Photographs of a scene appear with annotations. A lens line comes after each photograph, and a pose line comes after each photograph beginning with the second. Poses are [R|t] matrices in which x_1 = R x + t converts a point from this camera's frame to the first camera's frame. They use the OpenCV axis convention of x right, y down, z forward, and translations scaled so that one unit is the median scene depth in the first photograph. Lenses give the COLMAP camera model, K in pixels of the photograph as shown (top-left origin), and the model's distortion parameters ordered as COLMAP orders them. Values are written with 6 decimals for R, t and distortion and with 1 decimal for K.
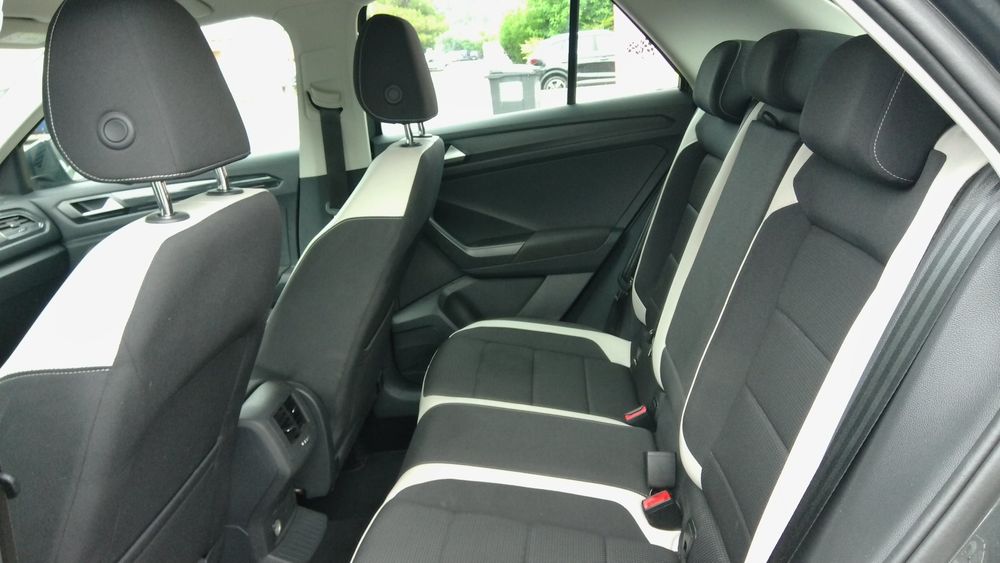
lens RADIAL K [[772.4, 0, 500.0], [0, 772.4, 281.5], [0, 0, 1]] dist [0.104233, -0.181607]
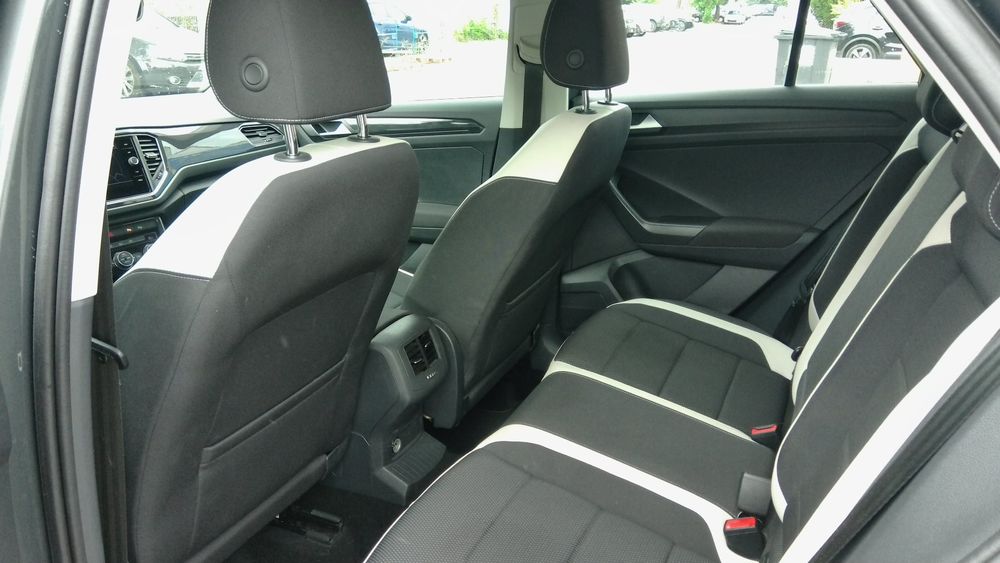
lens RADIAL K [[772.4, 0, 500.0], [0, 772.4, 281.5], [0, 0, 1]] dist [0.104233, -0.181607]
pose [[0.933384, 0.195772, -0.300778, 0.113899], [-0.176611, 0.980166, 0.089910, -0.030166], [0.312414, -0.030800, 0.949447, 0.013618]]
